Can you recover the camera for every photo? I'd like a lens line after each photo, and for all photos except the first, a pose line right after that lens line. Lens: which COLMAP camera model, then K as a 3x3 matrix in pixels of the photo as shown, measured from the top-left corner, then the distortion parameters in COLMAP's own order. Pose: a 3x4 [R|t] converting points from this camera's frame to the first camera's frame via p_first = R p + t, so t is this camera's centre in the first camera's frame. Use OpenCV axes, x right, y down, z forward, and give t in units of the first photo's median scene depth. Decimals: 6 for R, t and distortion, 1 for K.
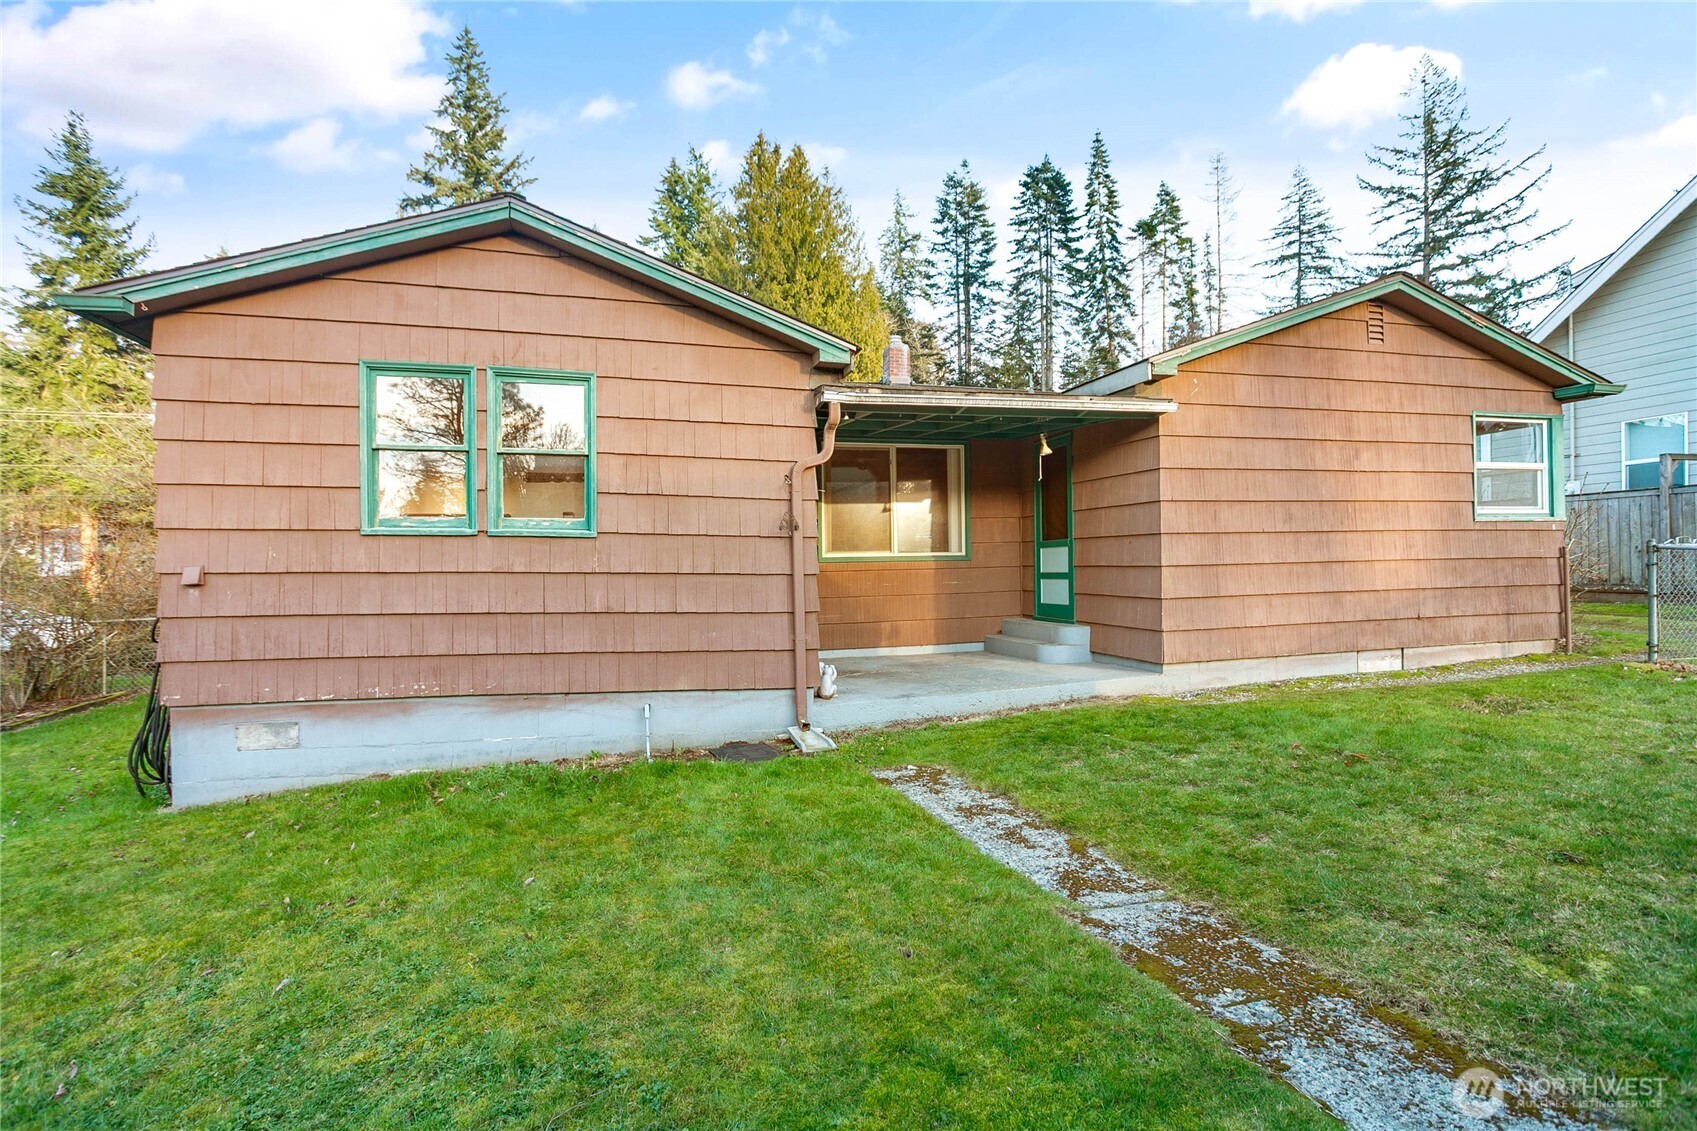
lens RADIAL K [[820.5, 0, 842.5], [0, 820.5, 566.8], [0, 0, 1]] dist [-0.041925, 0.026201]
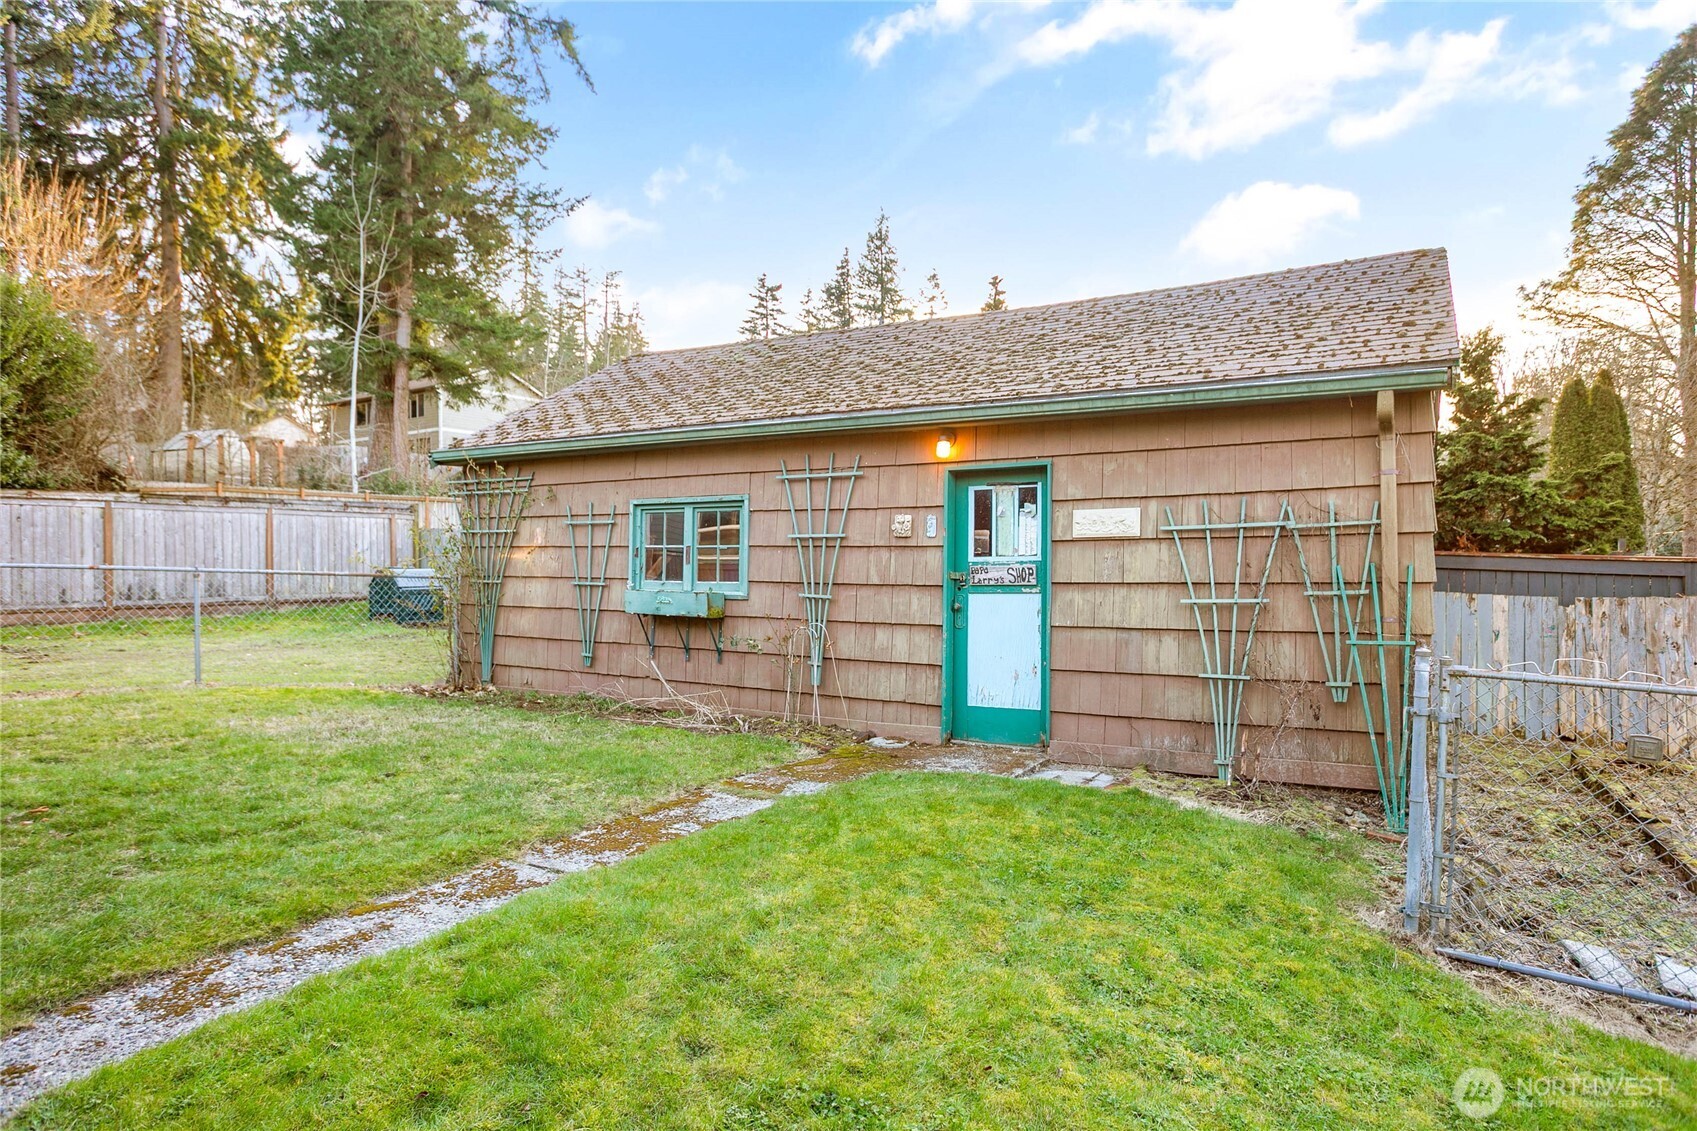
lens RADIAL K [[964.7, 0, 846.1], [0, 964.7, 572.1], [0, 0, 1]] dist [0.013346, -0.000028]
pose [[-0.689483, 0.016626, 0.724111, -0.042926], [0.019228, 0.999804, -0.004646, 0.001420], [-0.724047, 0.010720, -0.689668, 0.077287]]
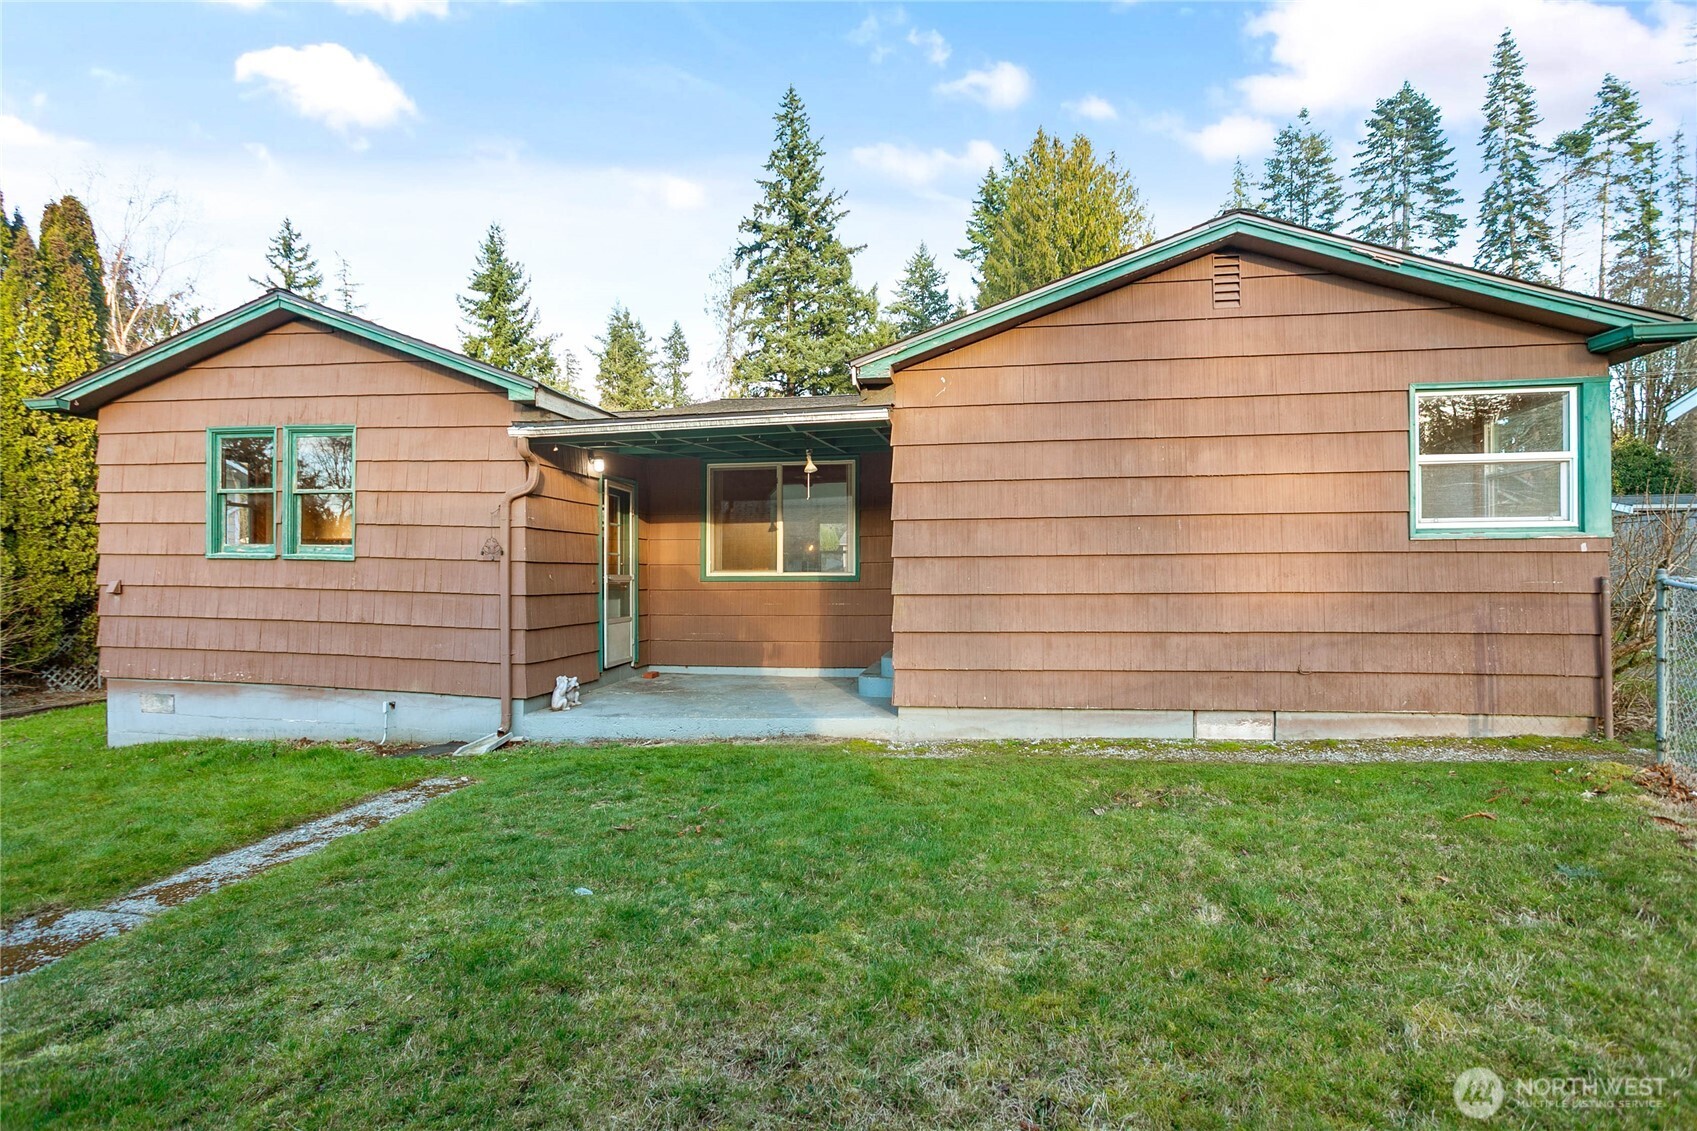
lens RADIAL K [[820.5, 0, 843.2], [0, 820.5, 574.6], [0, 0, 1]] dist [-0.041925, 0.026201]
pose [[0.909304, 0.014108, -0.415892, 0.081335], [-0.013589, 0.999899, 0.004209, -0.002895], [0.415910, 0.001824, 0.909404, 0.019733]]
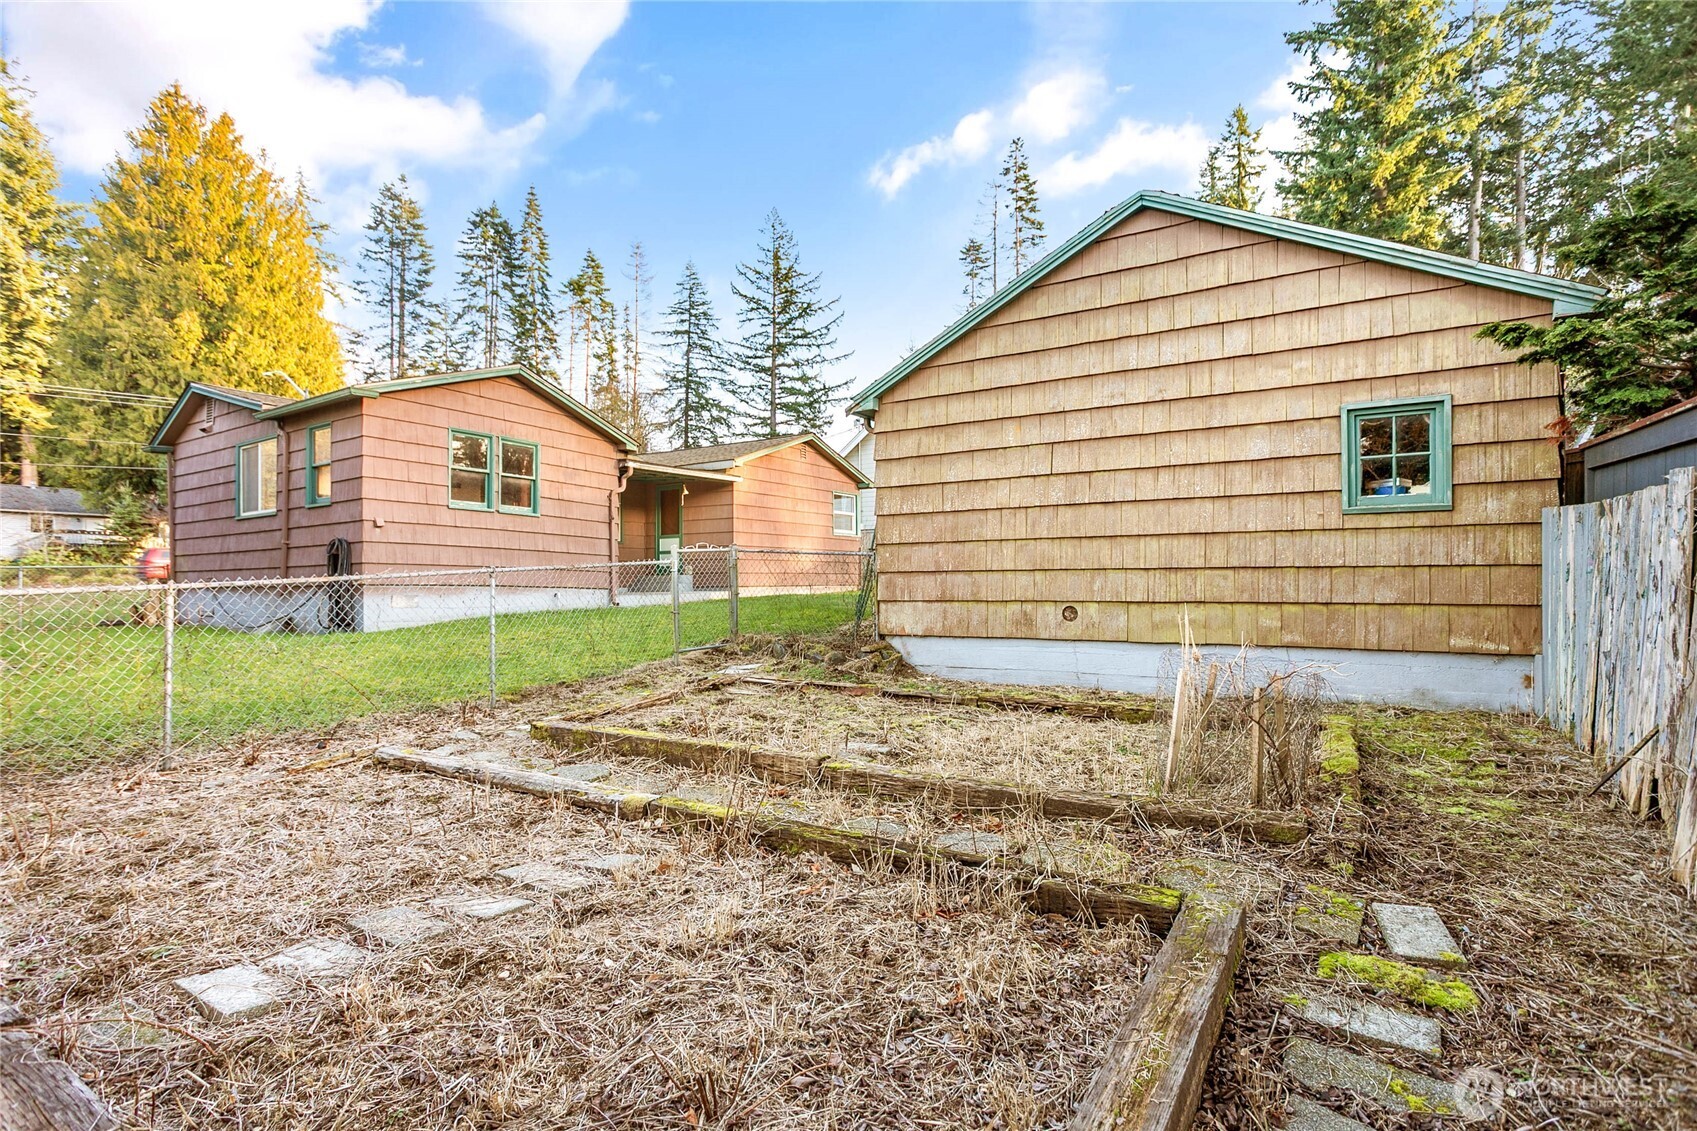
lens RADIAL K [[820.5, 0, 838.7], [0, 820.5, 577.8], [0, 0, 1]] dist [-0.041925, 0.026201]
pose [[0.752271, 0.016874, 0.658637, -0.109560], [-0.004741, 0.999785, -0.020199, 0.016250], [-0.658836, 0.012072, 0.752190, -0.114962]]
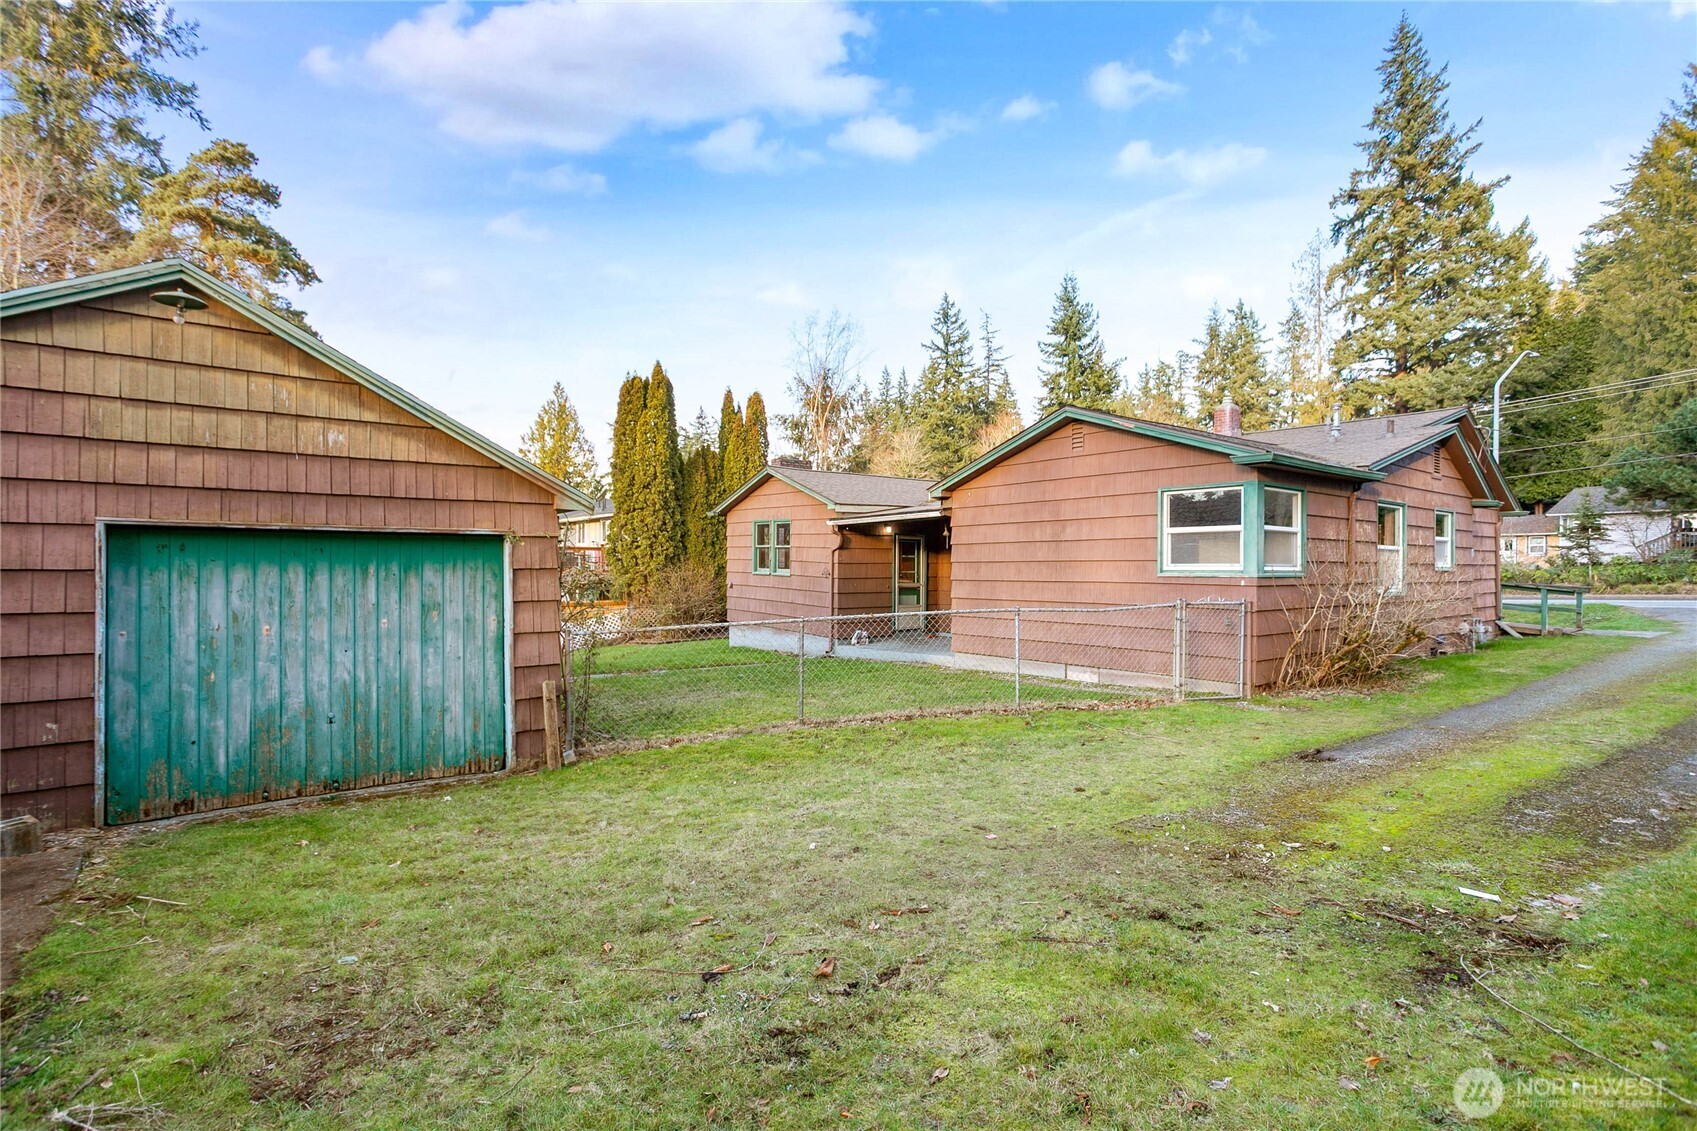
lens RADIAL K [[820.5, 0, 857.4], [0, 820.5, 562.1], [0, 0, 1]] dist [-0.041925, 0.026201]
pose [[0.380492, 0.014021, -0.924678, 0.230386], [-0.012173, 0.999874, 0.010152, -0.011128], [0.924704, 0.007393, 0.380615, 0.011674]]
